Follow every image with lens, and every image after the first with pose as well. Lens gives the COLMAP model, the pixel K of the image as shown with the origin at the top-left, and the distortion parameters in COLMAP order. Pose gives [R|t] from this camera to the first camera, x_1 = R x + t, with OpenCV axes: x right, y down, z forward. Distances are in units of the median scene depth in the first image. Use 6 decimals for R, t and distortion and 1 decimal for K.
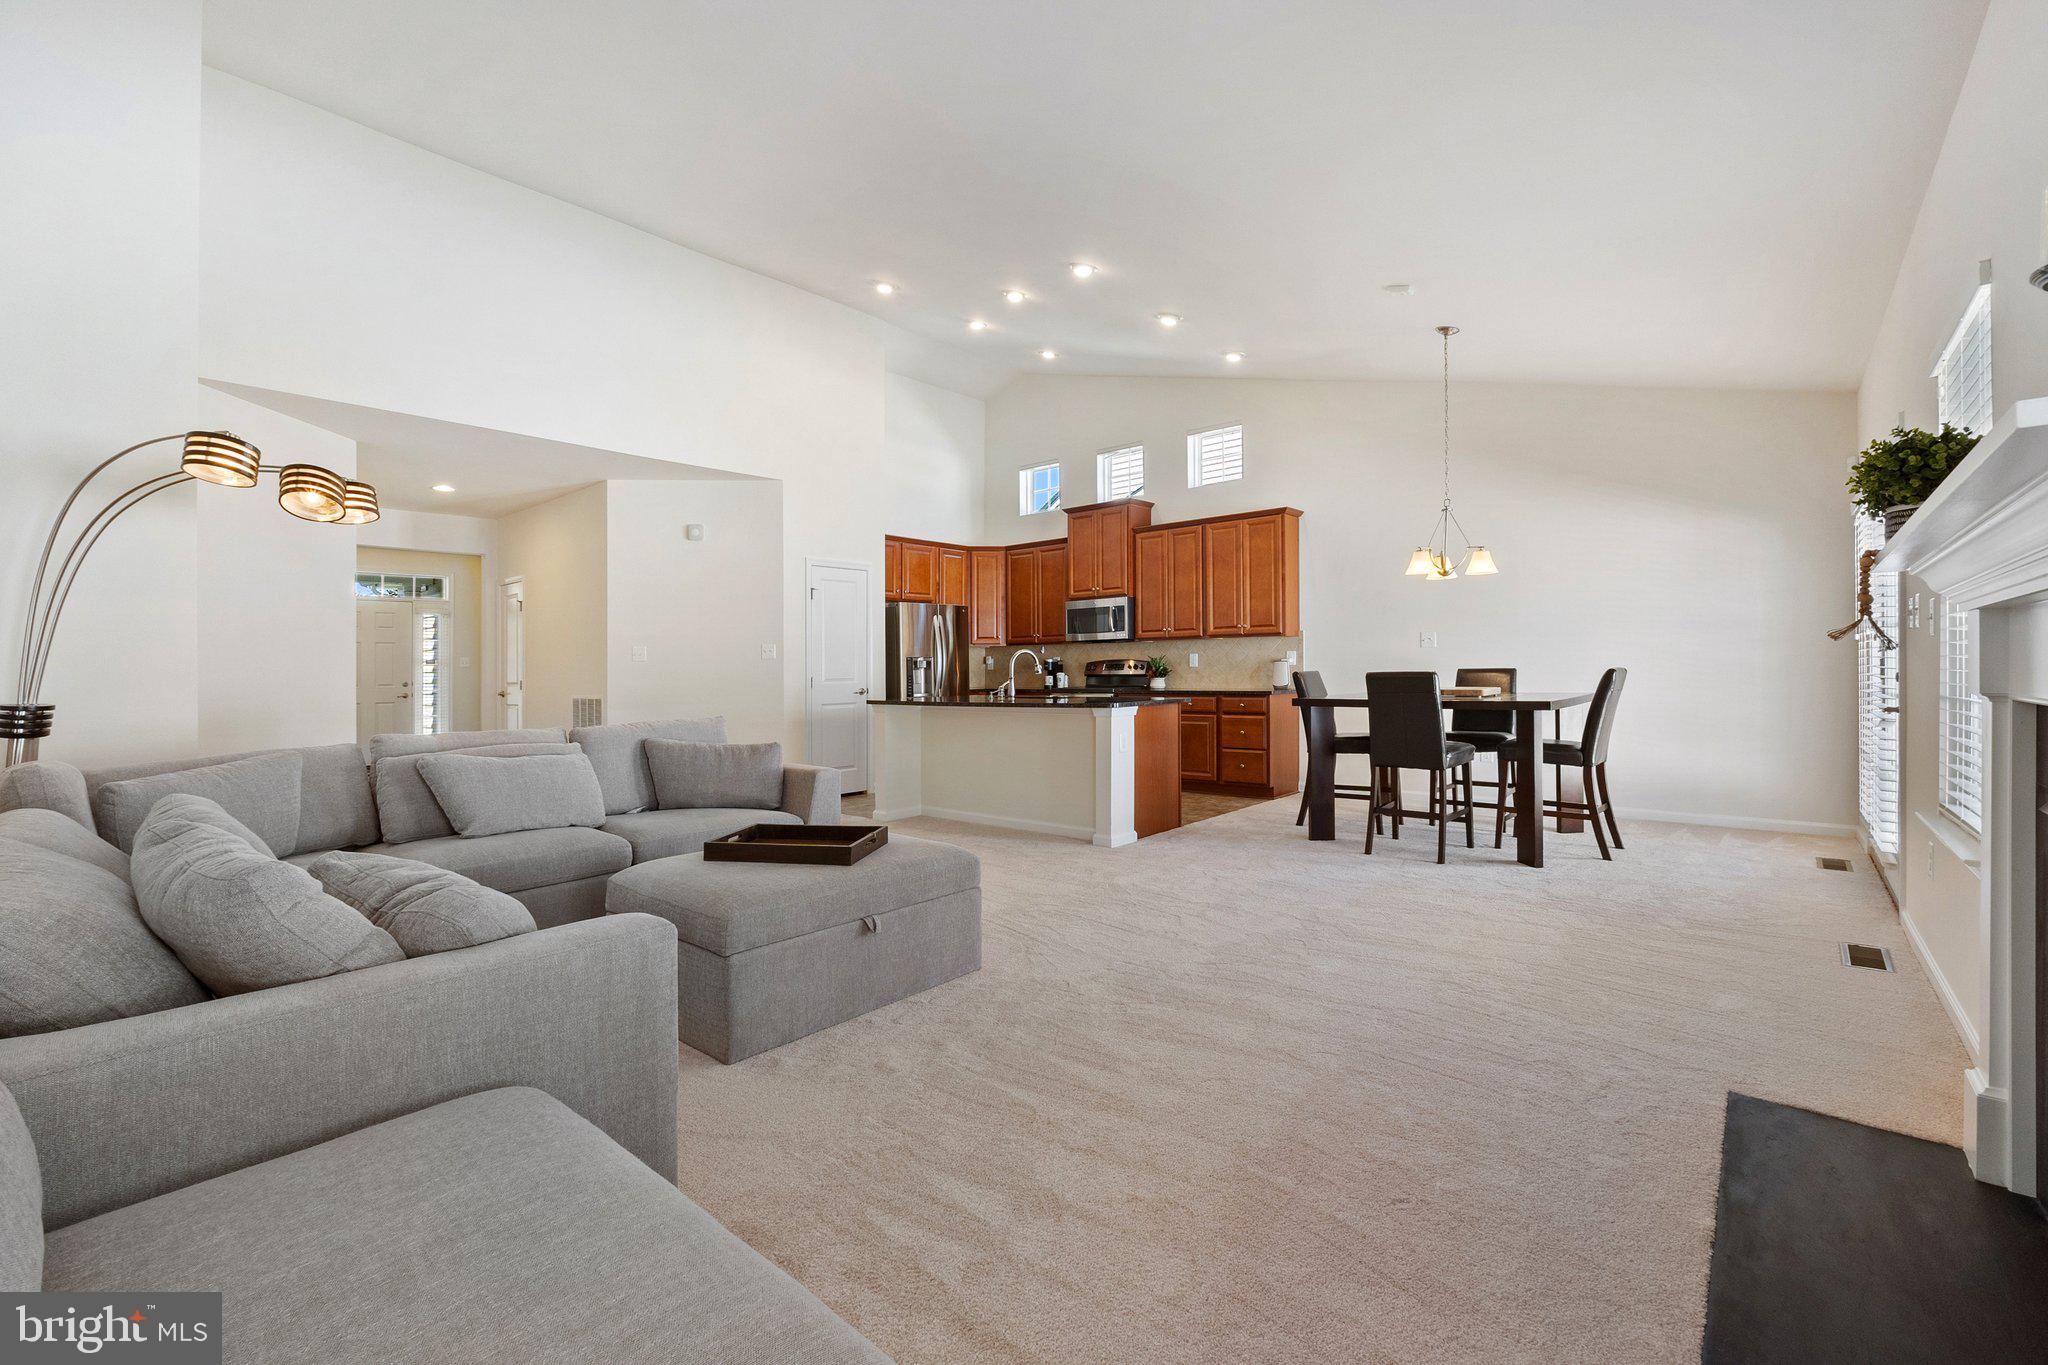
lens RADIAL K [[874.8, 0, 1015.2], [0, 874.8, 687.1], [0, 0, 1]] dist [-0.004169, -0.001442]
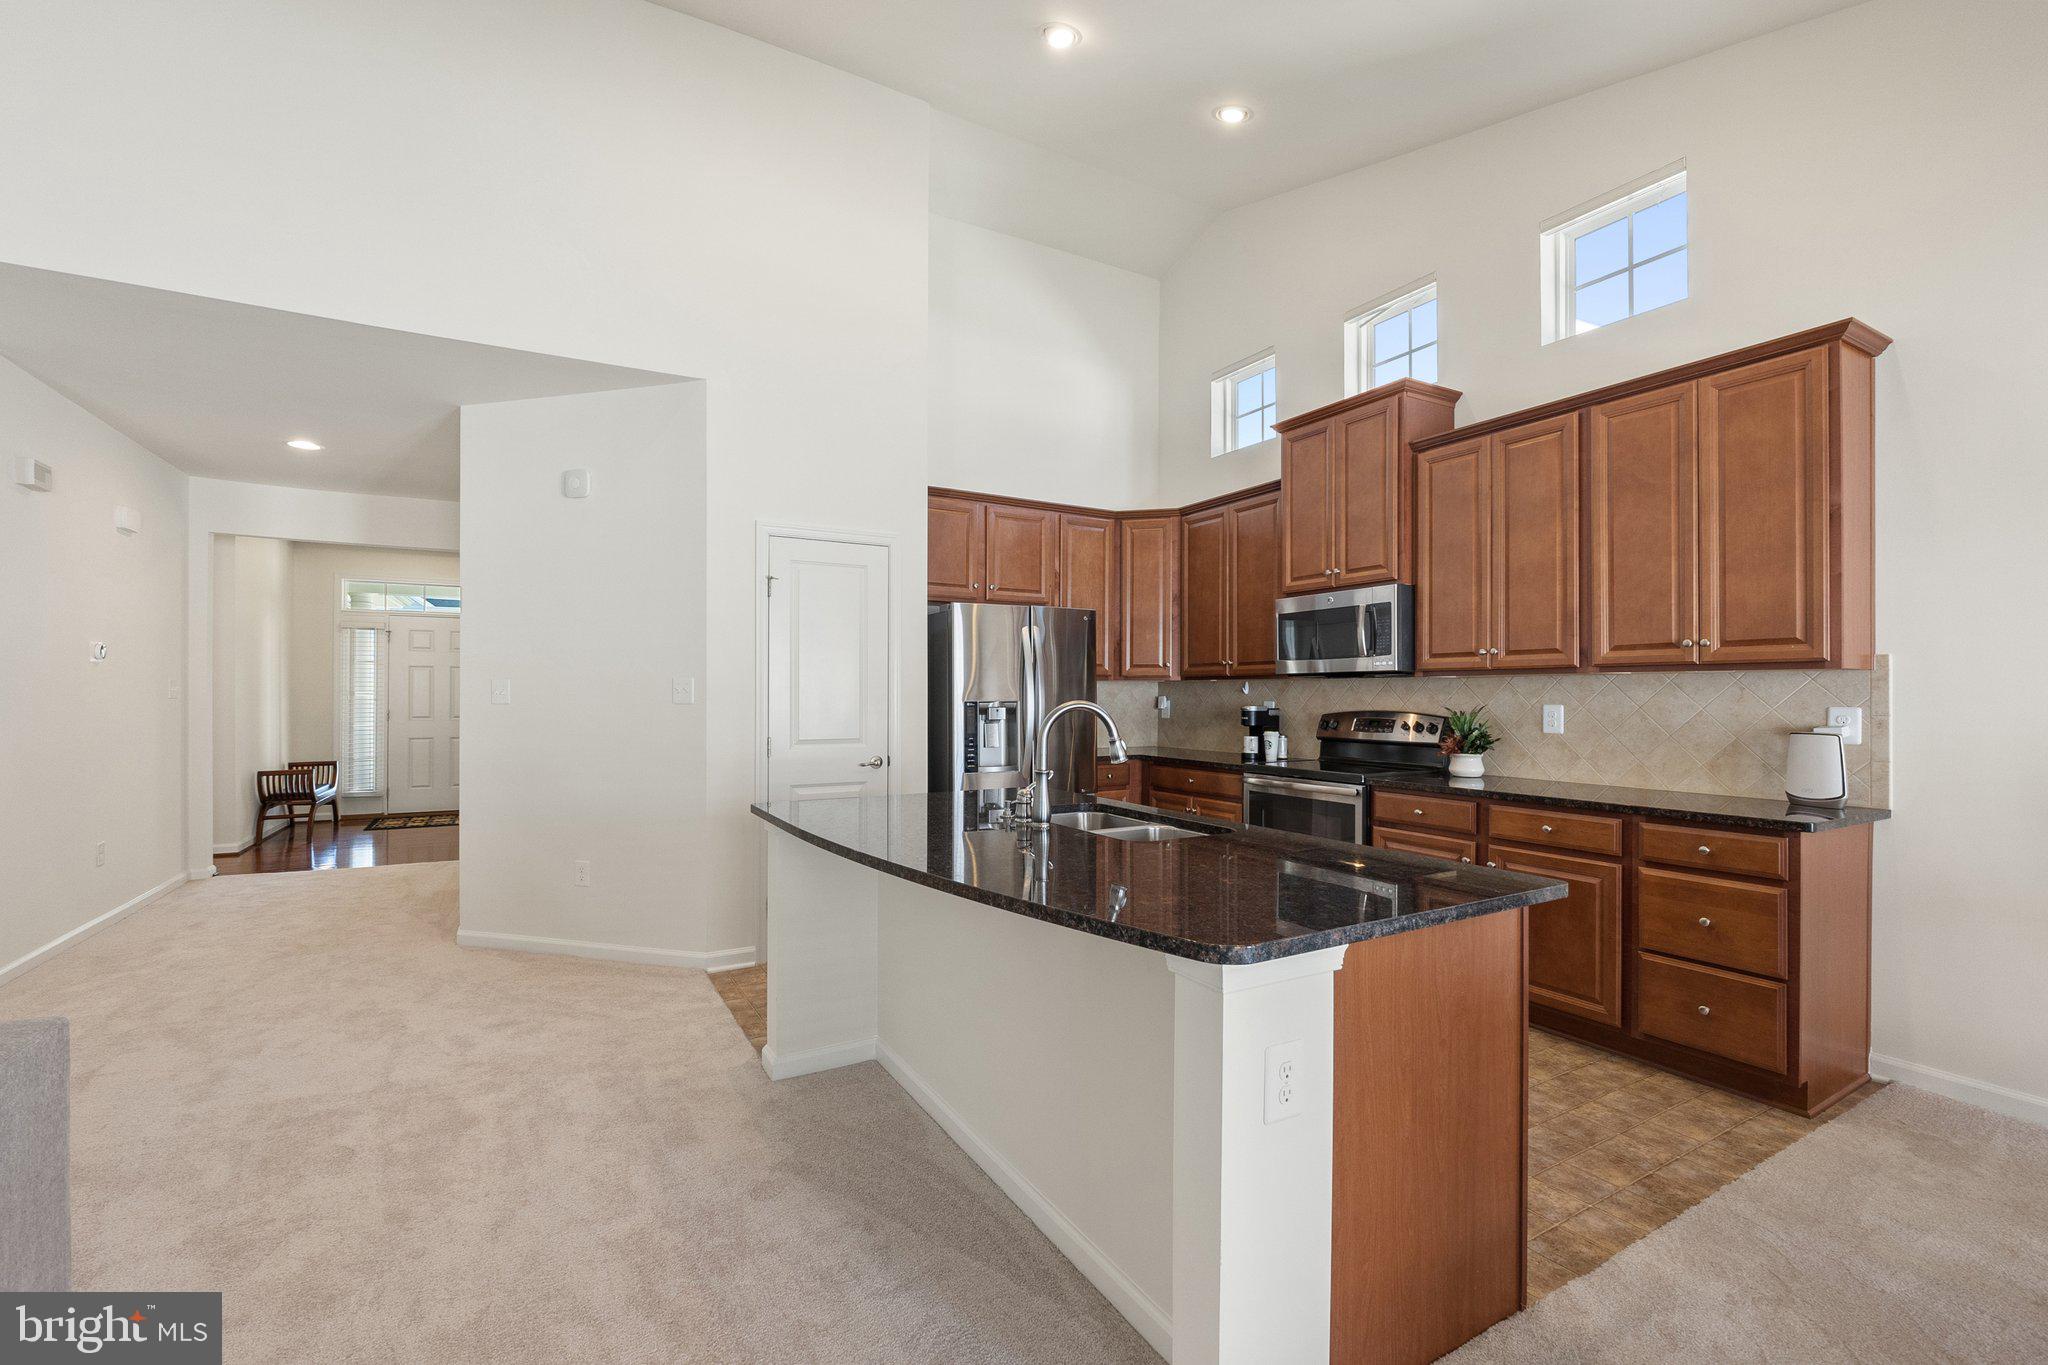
lens RADIAL K [[874.8, 0, 1014.4], [0, 874.8, 688.2], [0, 0, 1]] dist [-0.004169, -0.001442]
pose [[0.944621, 0.012284, -0.327934, 0.087005], [-0.020461, 0.999560, -0.021494, -0.031027], [0.327525, 0.027013, 0.944456, 0.475258]]
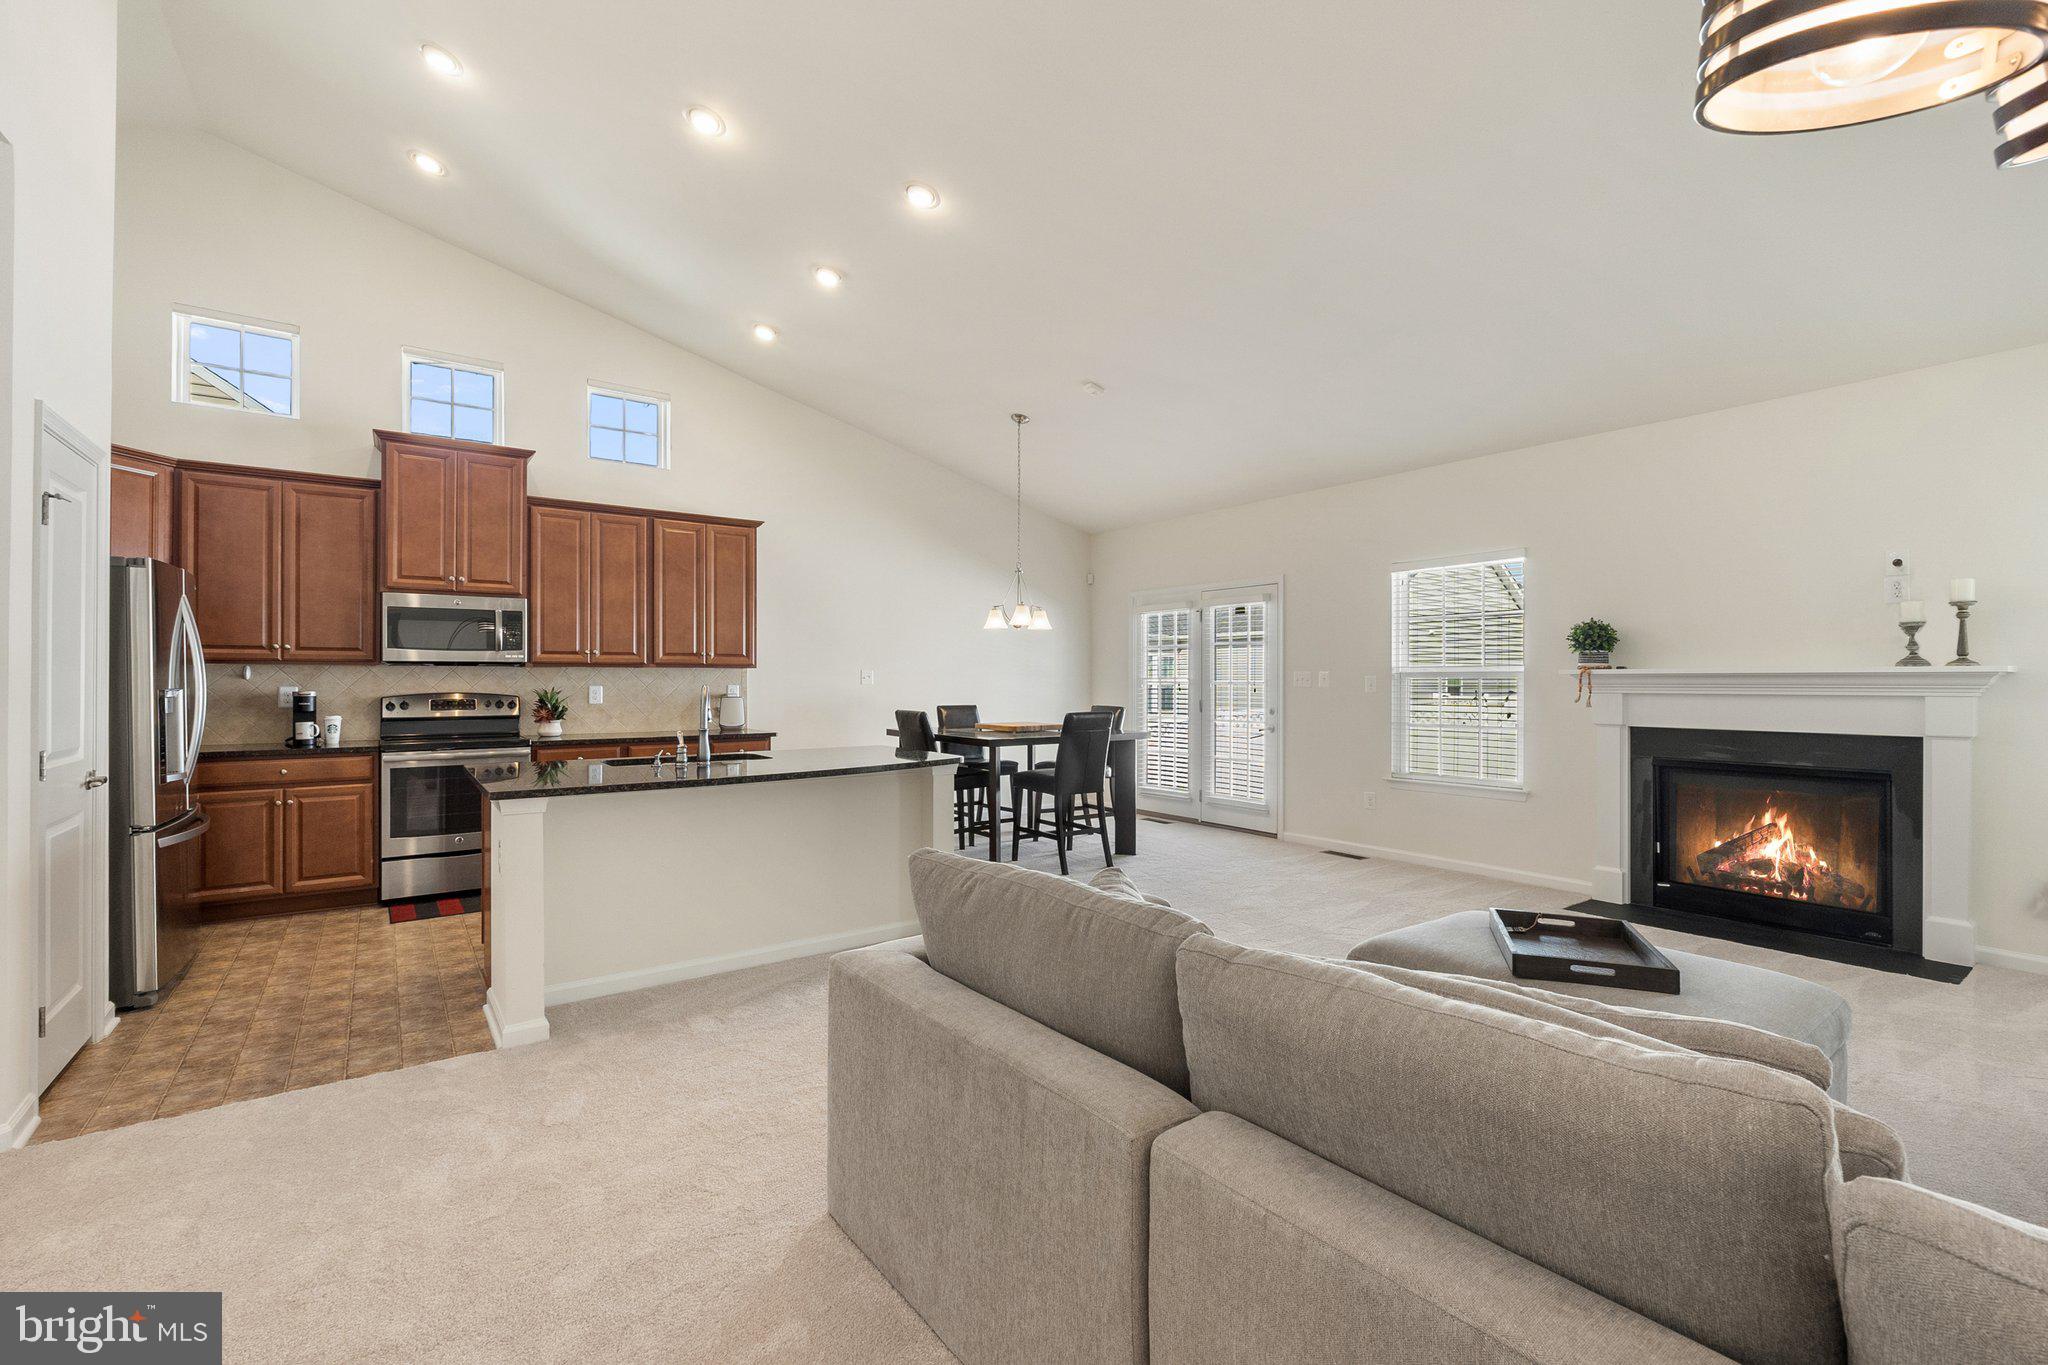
lens RADIAL K [[874.8, 0, 1012.1], [0, 874.8, 676.2], [0, 0, 1]] dist [-0.004169, -0.001442]
pose [[0.219890, 0.017943, 0.975360, -0.432880], [0.016489, 0.999620, -0.022107, -0.024118], [-0.975385, 0.020944, 0.219511, 0.497254]]
